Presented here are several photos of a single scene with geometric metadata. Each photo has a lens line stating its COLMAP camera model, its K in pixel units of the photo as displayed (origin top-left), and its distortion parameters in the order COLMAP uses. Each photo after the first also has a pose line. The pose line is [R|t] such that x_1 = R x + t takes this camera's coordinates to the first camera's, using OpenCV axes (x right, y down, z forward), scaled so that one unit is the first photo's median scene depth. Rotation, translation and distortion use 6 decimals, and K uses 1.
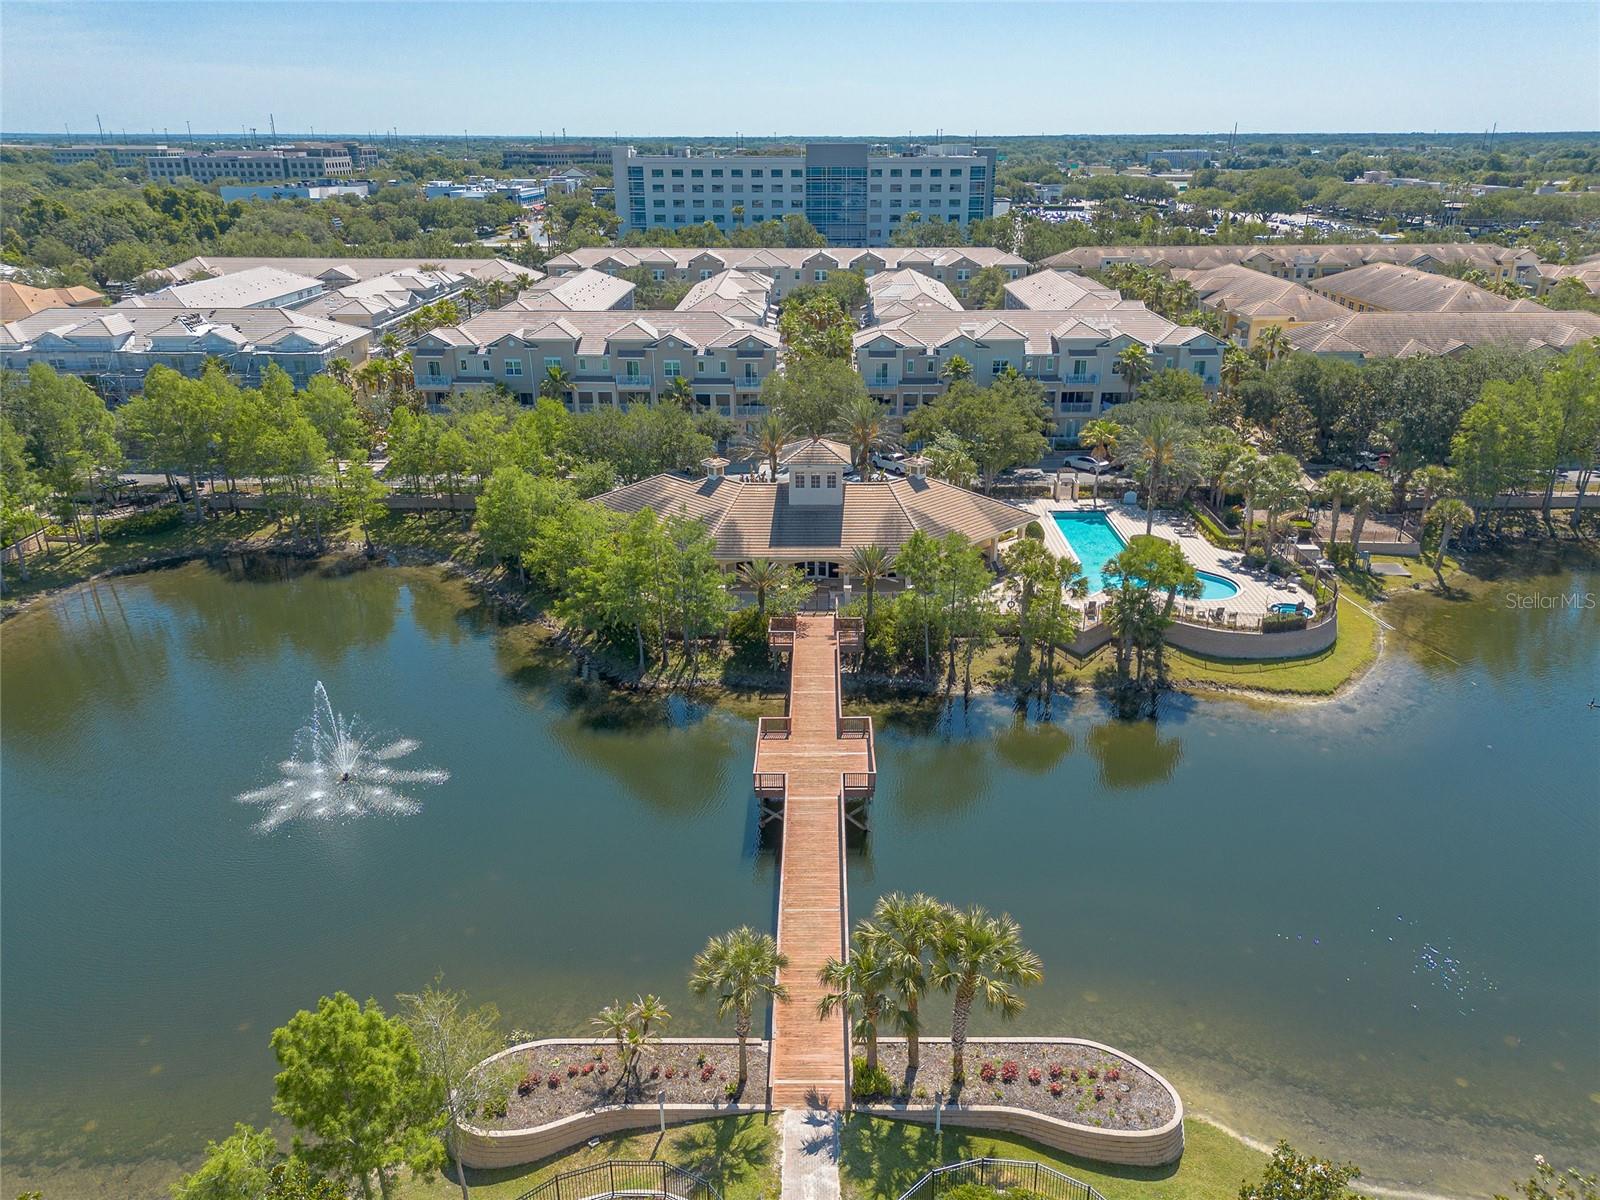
lens RADIAL K [[1137.8, 0, 792.4], [0, 1137.8, 605.2], [0, 0, 1]] dist [0.071425, -0.075995]
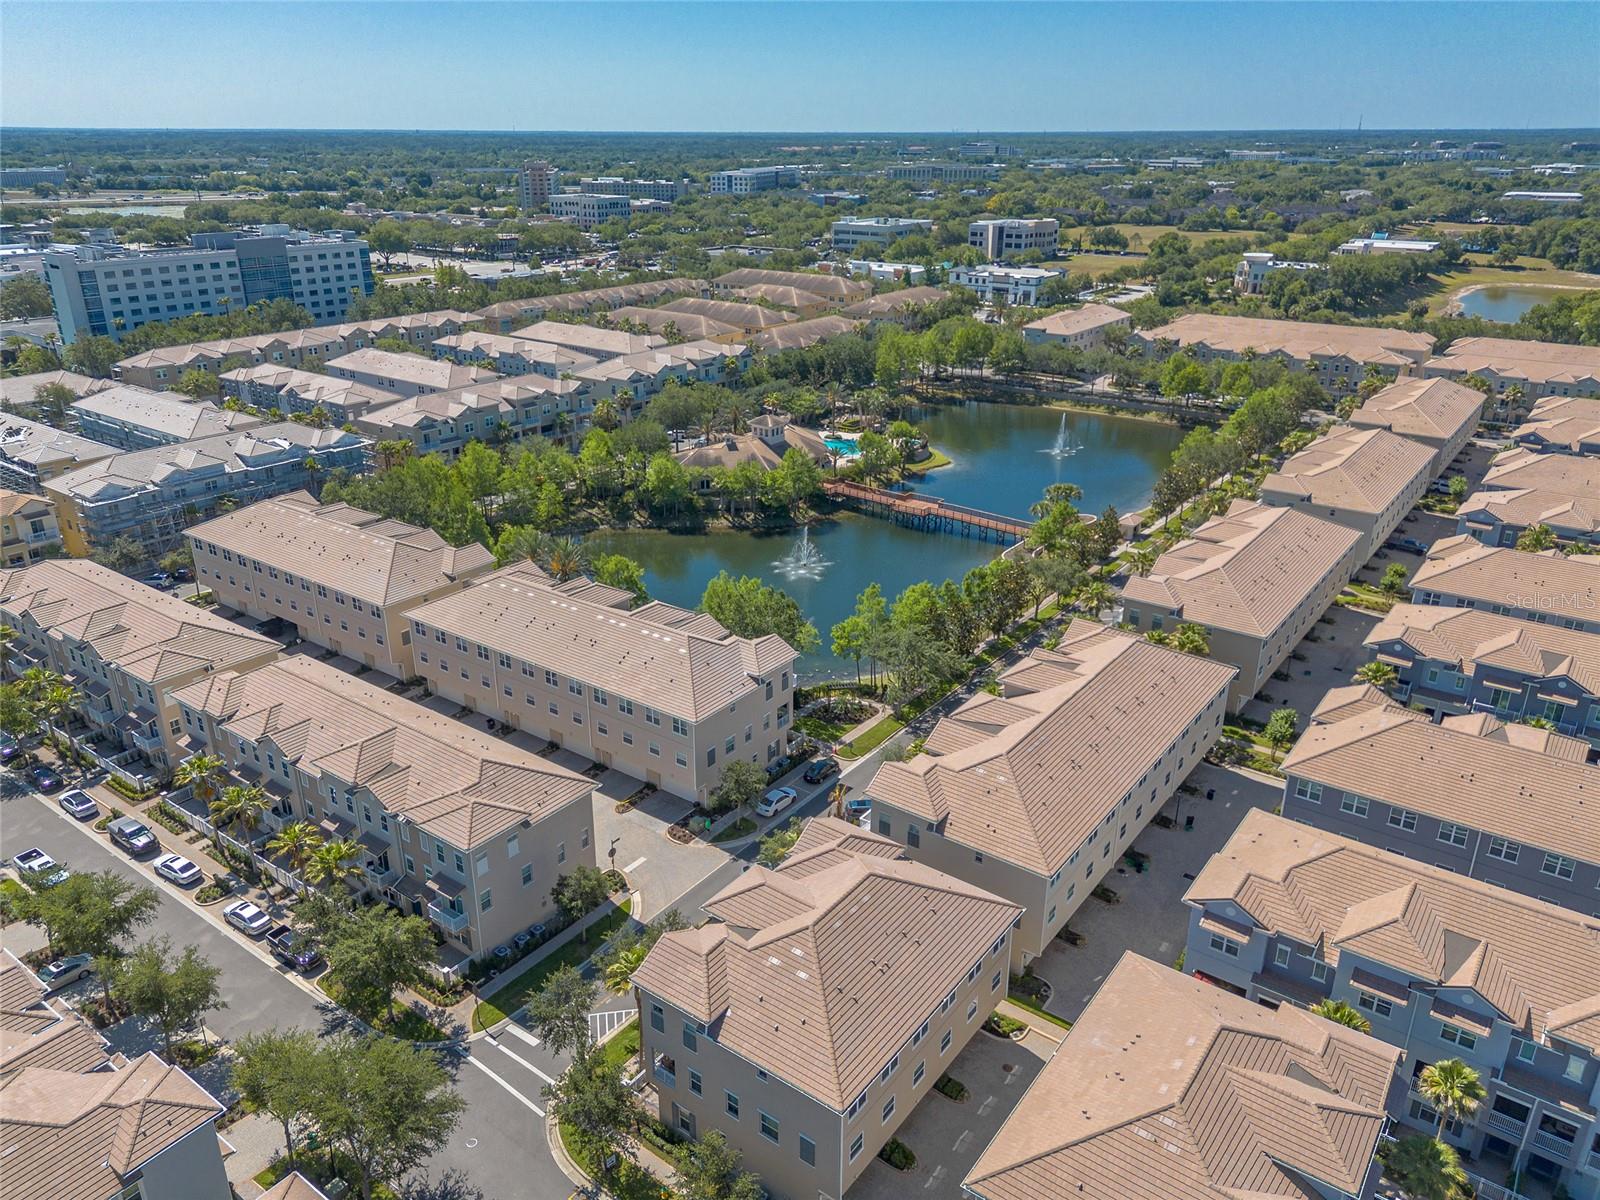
lens RADIAL K [[1137.8, 0, 792.4], [0, 1137.8, 605.2], [0, 0, 1]] dist [0.071425, -0.075995]
pose [[0.596204, -0.305129, 0.742588, -1.216132], [0.305278, 0.941643, 0.141821, -0.067671], [-0.742527, 0.142142, 0.654560, -0.310299]]
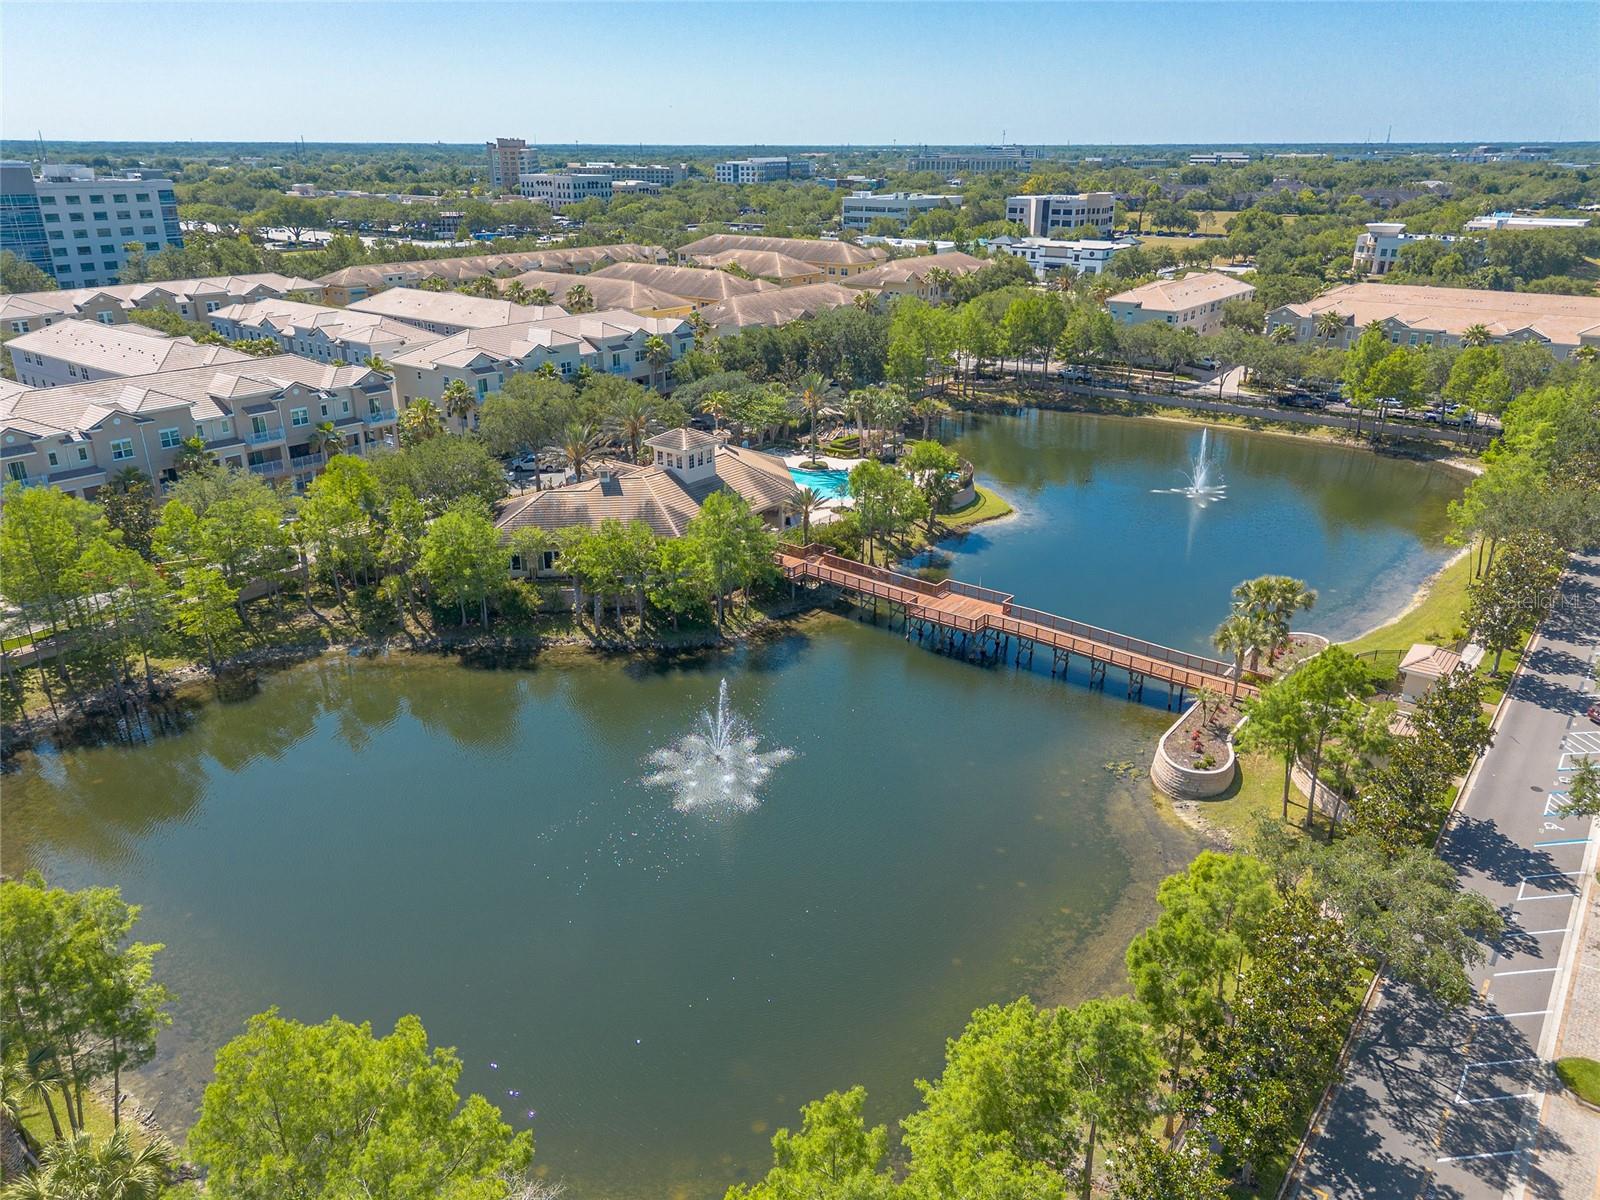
lens RADIAL K [[1144.6, 0, 805.5], [0, 1144.6, 600.7], [0, 0, 1]] dist [0.062232, -0.064155]
pose [[0.602041, -0.290751, 0.743647, -0.607329], [0.300455, 0.945385, 0.126384, -0.061133], [-0.739779, 0.147344, 0.656518, 0.095691]]
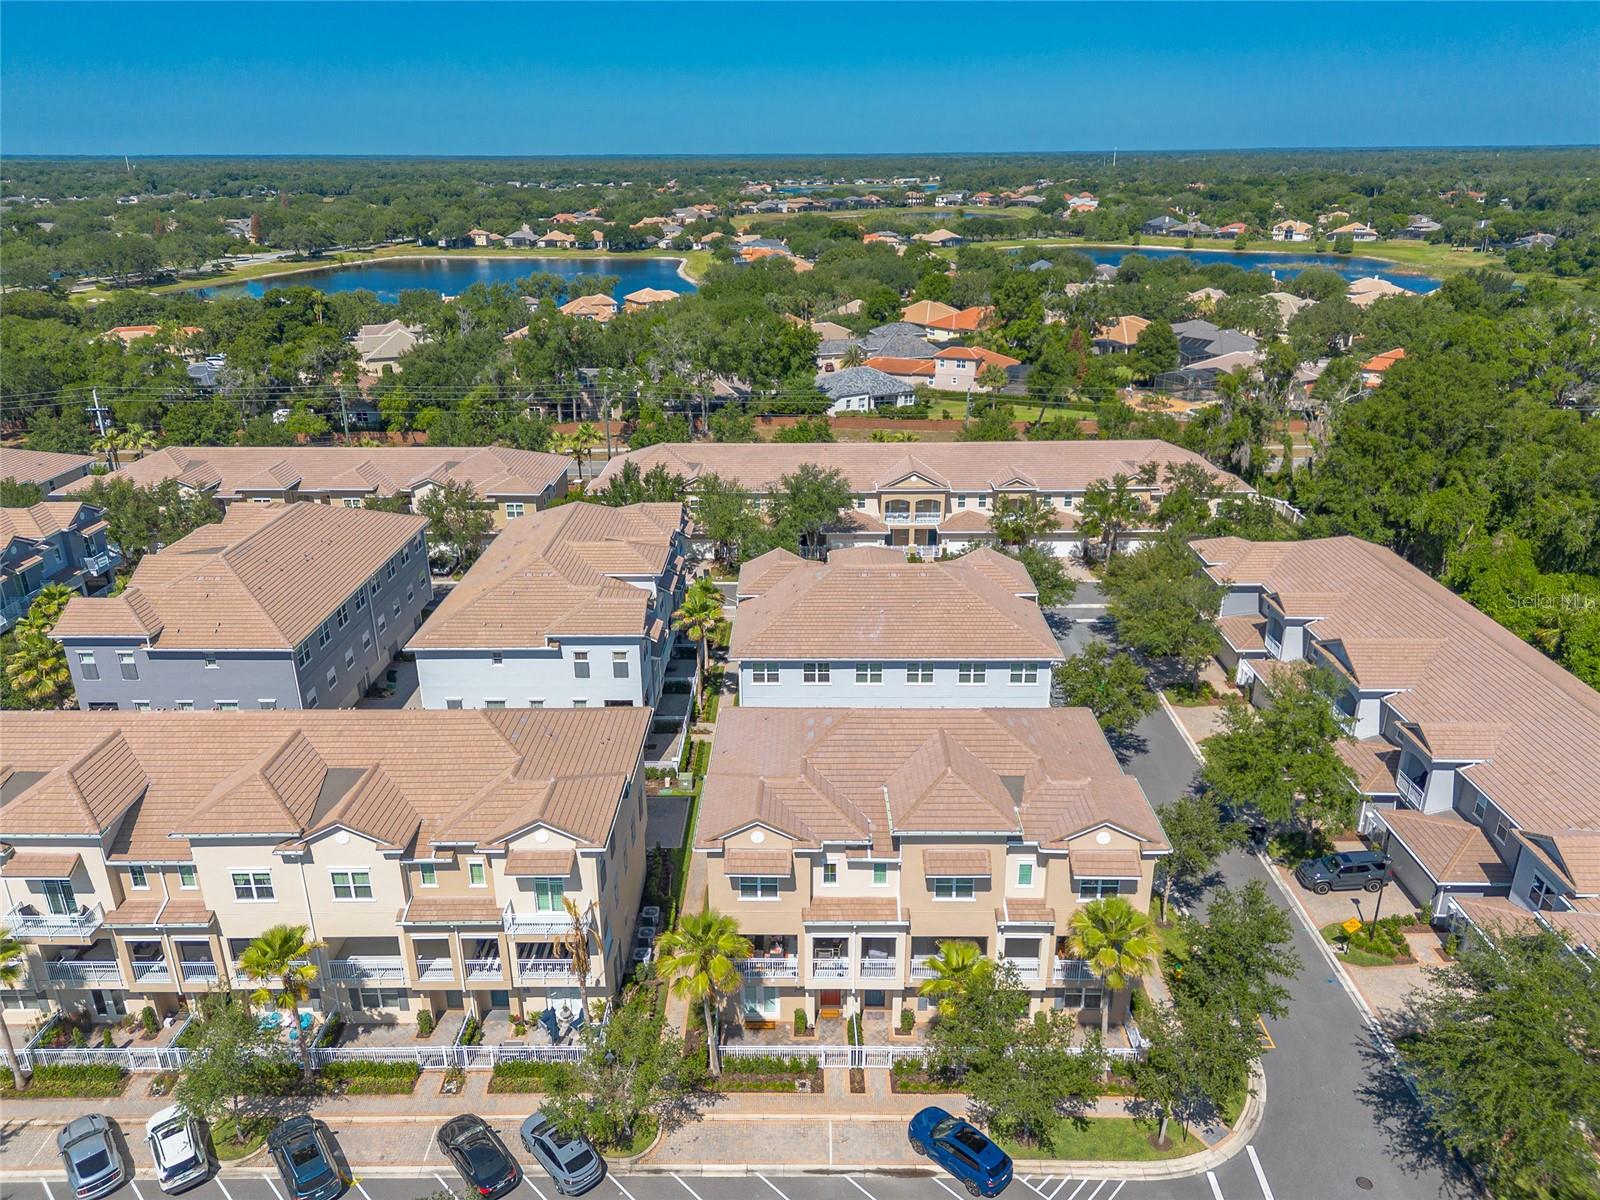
lens RADIAL K [[1125.6, 0, 796.0], [0, 1125.6, 611.1], [0, 0, 1]] dist [0.080417, -0.085764]
pose [[-0.999929, 0.005921, 0.010298, -0.801819], [0.011424, 0.717132, 0.696844, -0.184253], [-0.003259, 0.696912, -0.717149, 0.331963]]
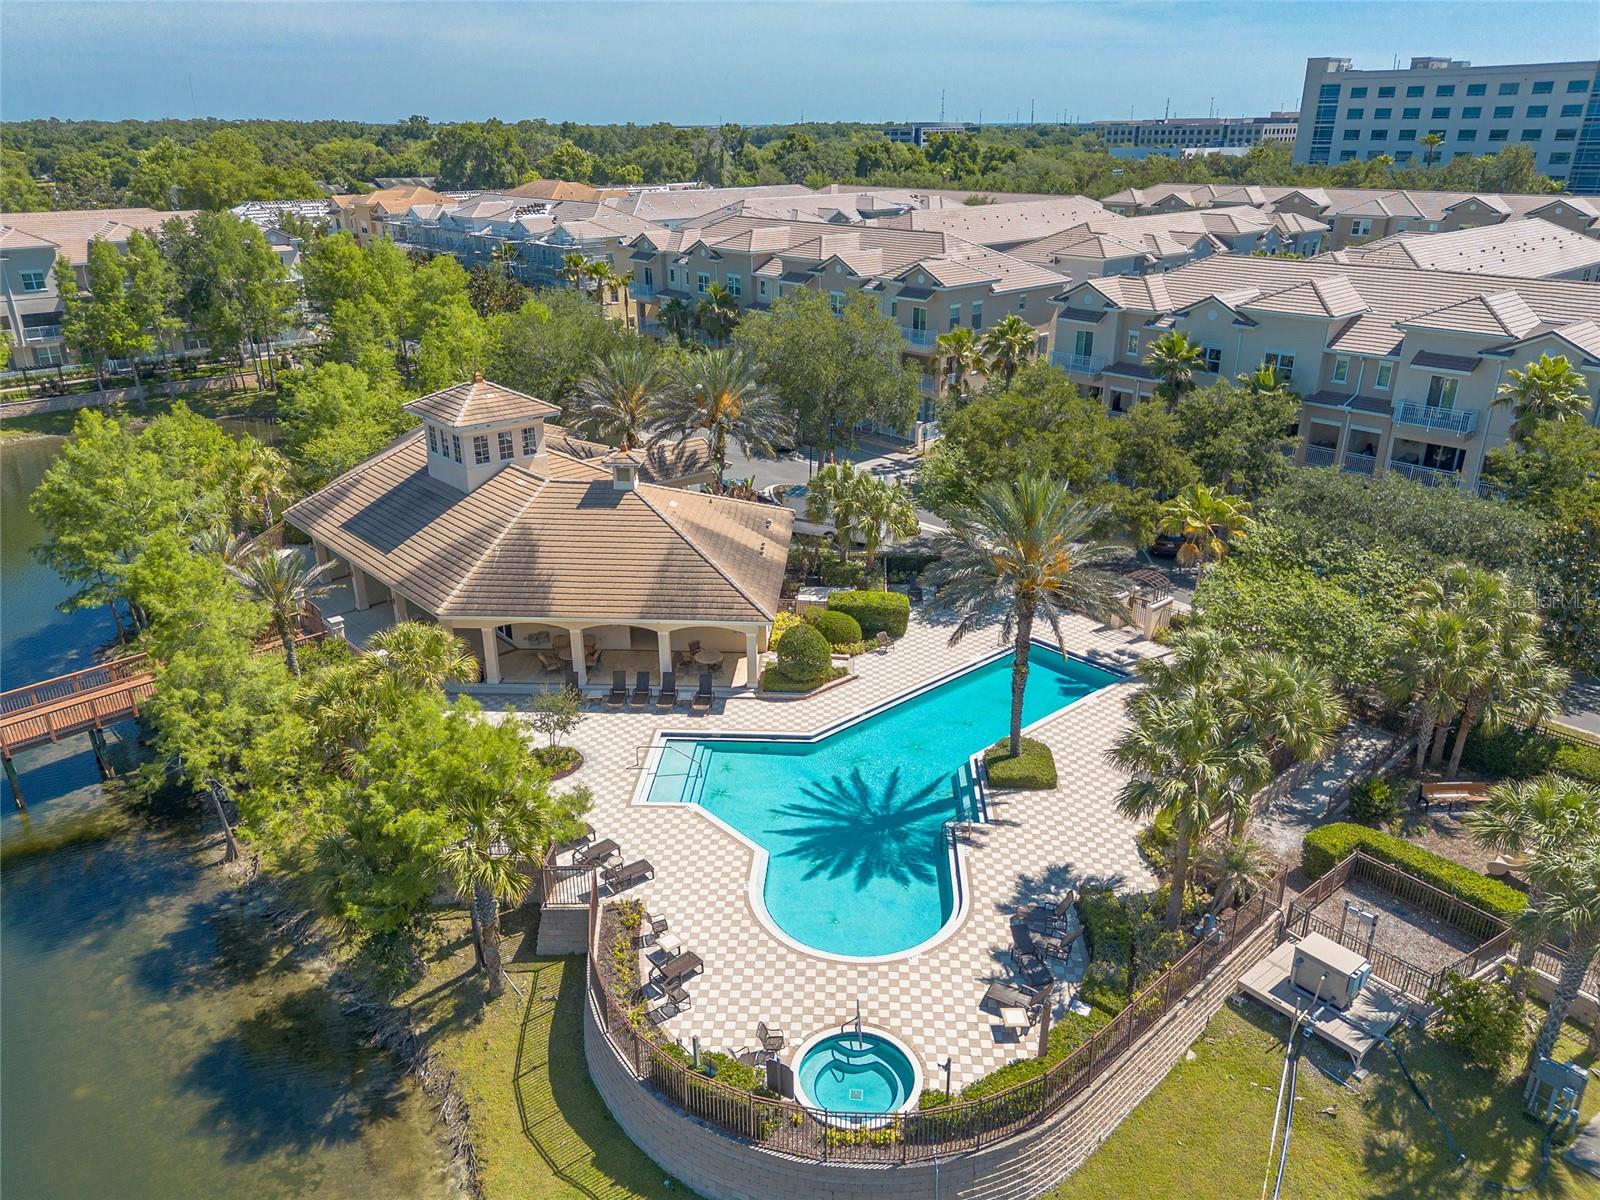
lens RADIAL K [[1137.8, 0, 792.4], [0, 1137.8, 605.2], [0, 0, 1]] dist [0.071425, -0.075995]
pose [[0.670812, 0.286841, -0.683911, 0.410319], [-0.282077, 0.951550, 0.122418, -0.107889], [0.685889, 0.110796, 0.719222, 0.488256]]
